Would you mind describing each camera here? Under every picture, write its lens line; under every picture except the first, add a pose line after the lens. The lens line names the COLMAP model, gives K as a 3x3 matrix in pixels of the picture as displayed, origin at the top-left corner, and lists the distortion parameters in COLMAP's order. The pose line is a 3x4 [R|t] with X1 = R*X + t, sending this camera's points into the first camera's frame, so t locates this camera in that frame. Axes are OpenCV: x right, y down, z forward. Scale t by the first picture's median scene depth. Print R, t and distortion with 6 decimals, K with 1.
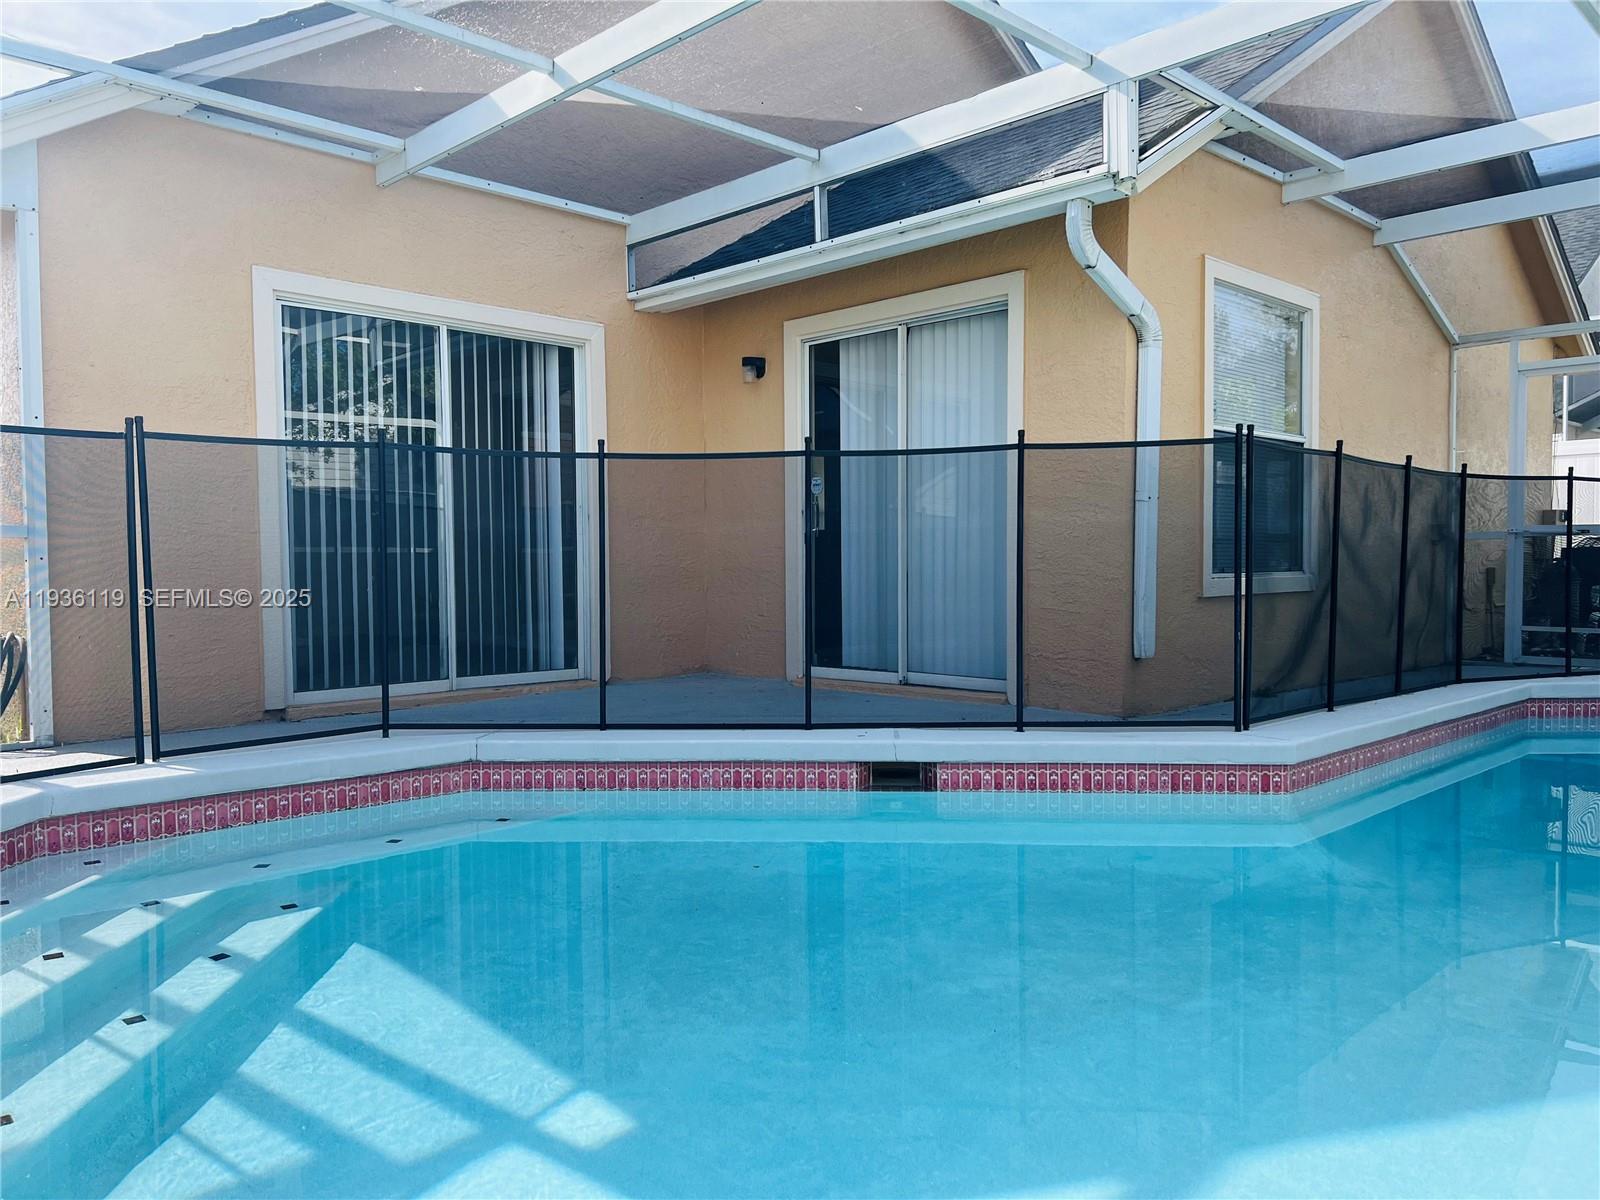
lens RADIAL K [[1200.4, 0, 776.5], [0, 1200.4, 604.9], [0, 0, 1]] dist [0.009432, -0.001119]
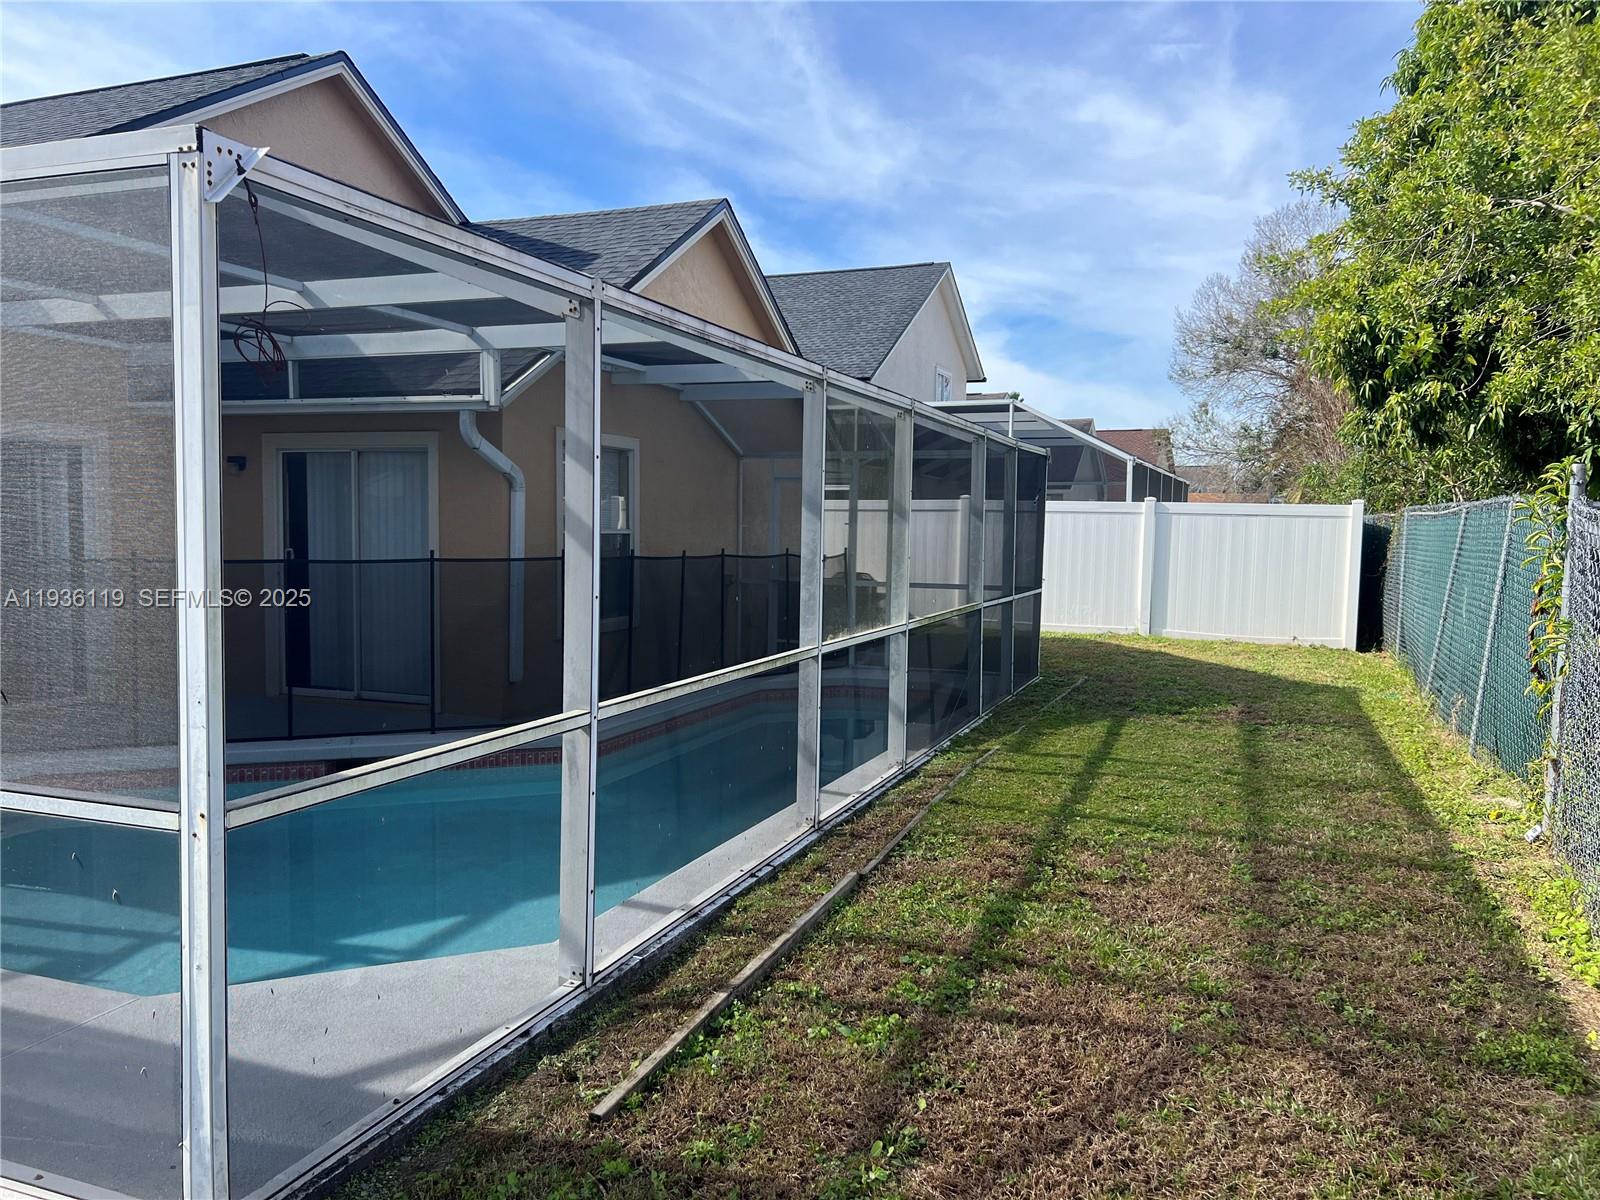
lens RADIAL K [[1230.4, 0, 800.0], [0, 1230.4, 600.0], [0, 0, 1]] dist [0.009148, -0.003781]
pose [[0.902295, -0.008965, 0.431026, -0.056510], [-0.004804, 0.999513, 0.030847, -0.113035], [-0.431093, -0.029904, 0.901812, -0.622212]]
